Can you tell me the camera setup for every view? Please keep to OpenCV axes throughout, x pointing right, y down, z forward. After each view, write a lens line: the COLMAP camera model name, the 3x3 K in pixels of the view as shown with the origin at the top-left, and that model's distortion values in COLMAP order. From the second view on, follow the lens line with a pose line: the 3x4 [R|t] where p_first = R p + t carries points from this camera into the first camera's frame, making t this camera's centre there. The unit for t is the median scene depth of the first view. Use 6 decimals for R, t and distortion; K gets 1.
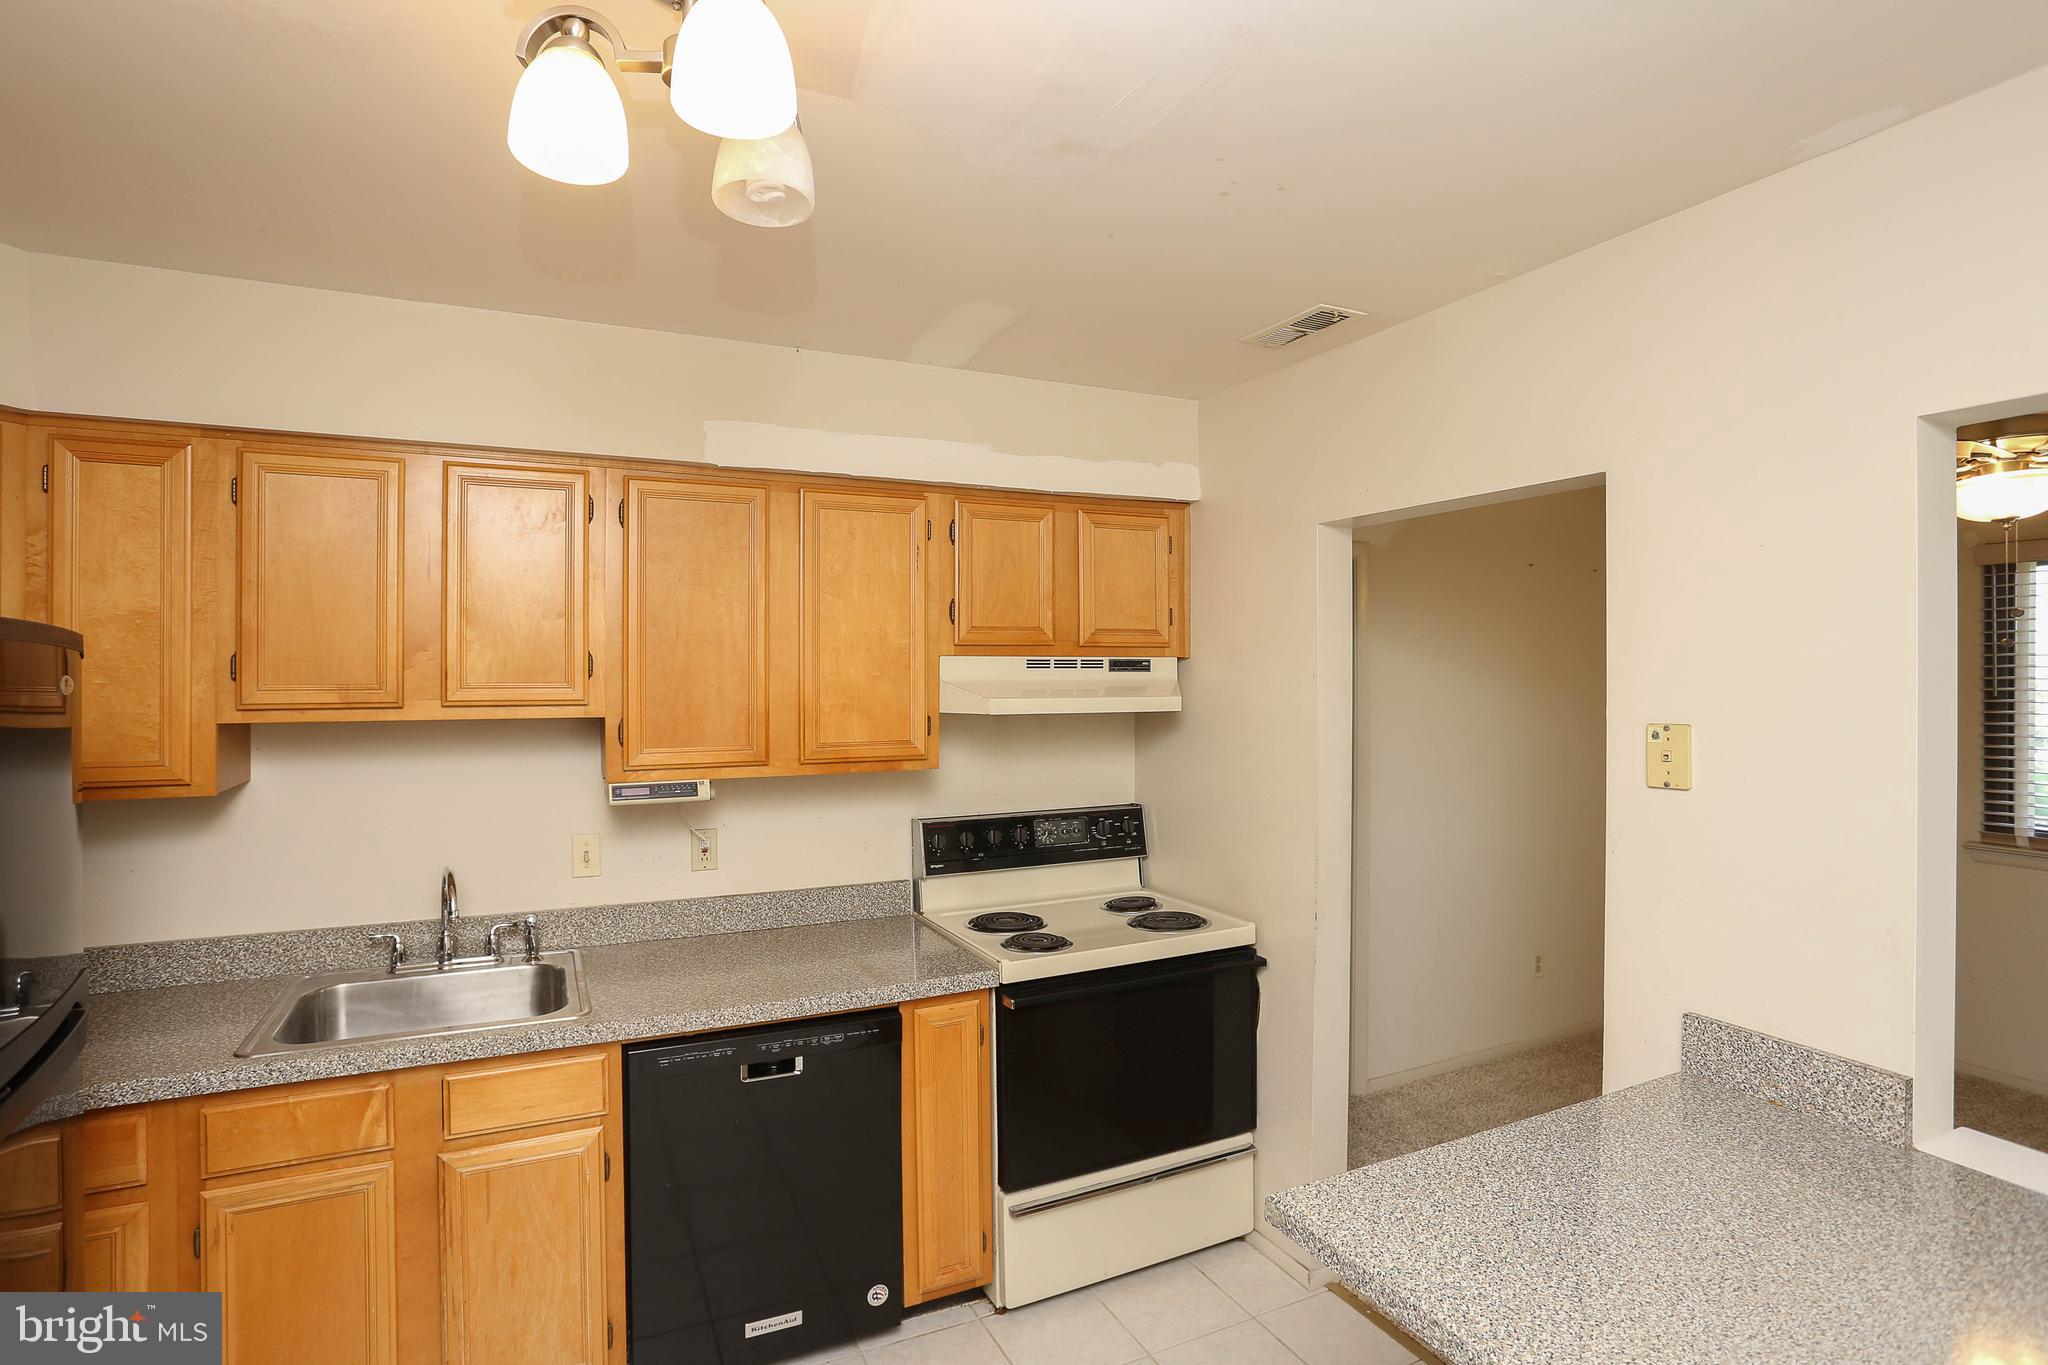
lens RADIAL K [[1027.0, 0, 1033.9], [0, 1027.0, 649.4], [0, 0, 1]] dist [-0.069169, 0.028668]
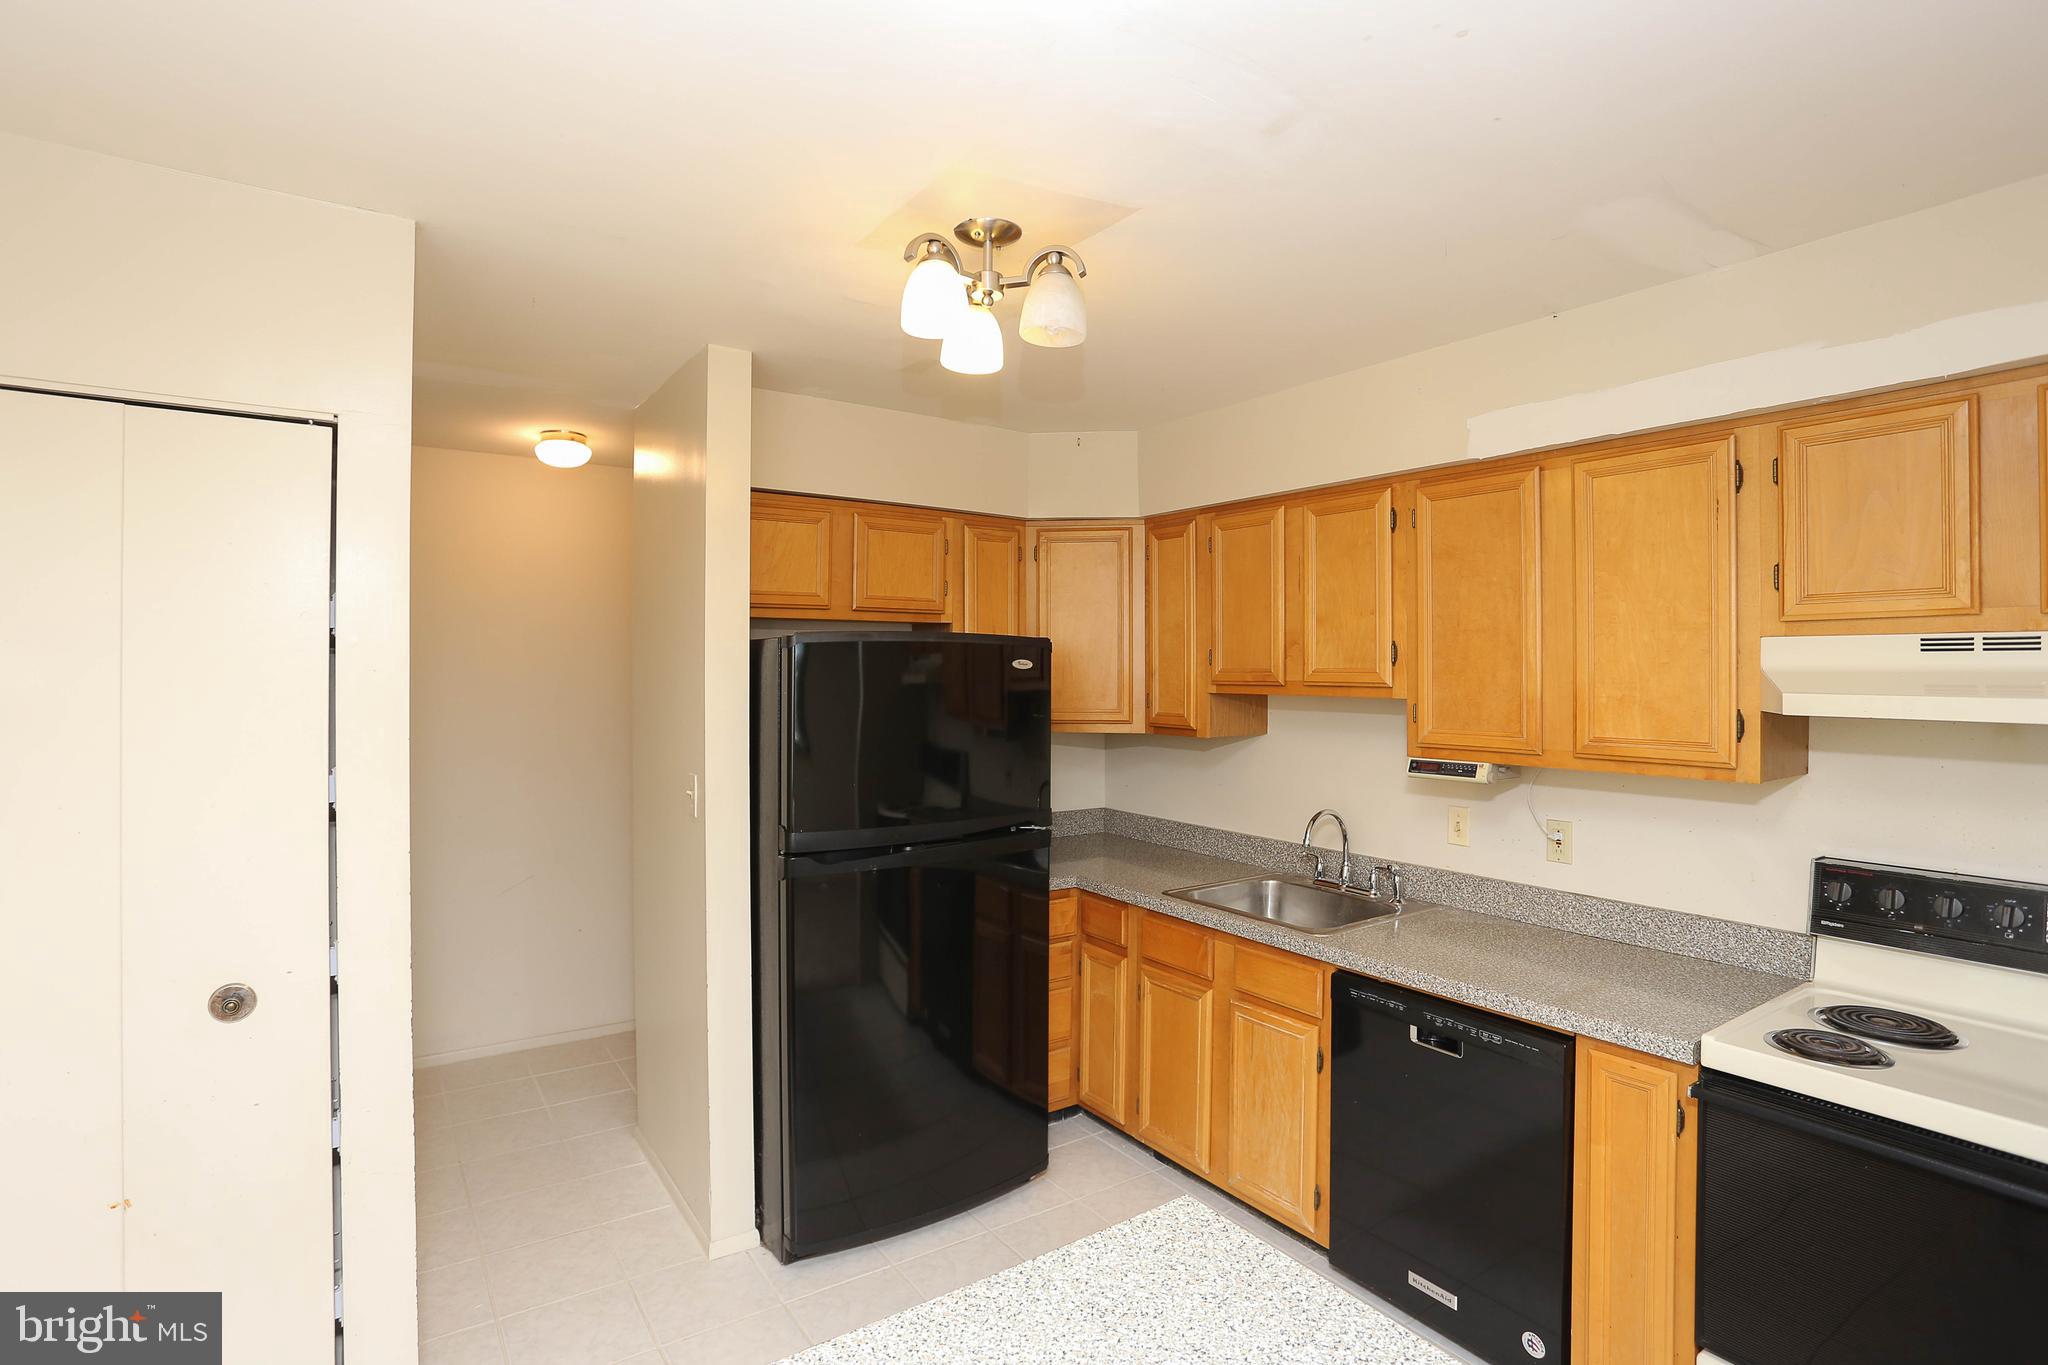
lens RADIAL K [[1027.0, 0, 1033.9], [0, 1027.0, 649.4], [0, 0, 1]] dist [-0.069169, 0.028668]
pose [[0.146035, -0.019251, -0.989092, 0.594718], [0.010285, 0.999786, -0.017941, 0.024866], [0.989226, -0.007553, 0.146202, 0.376418]]
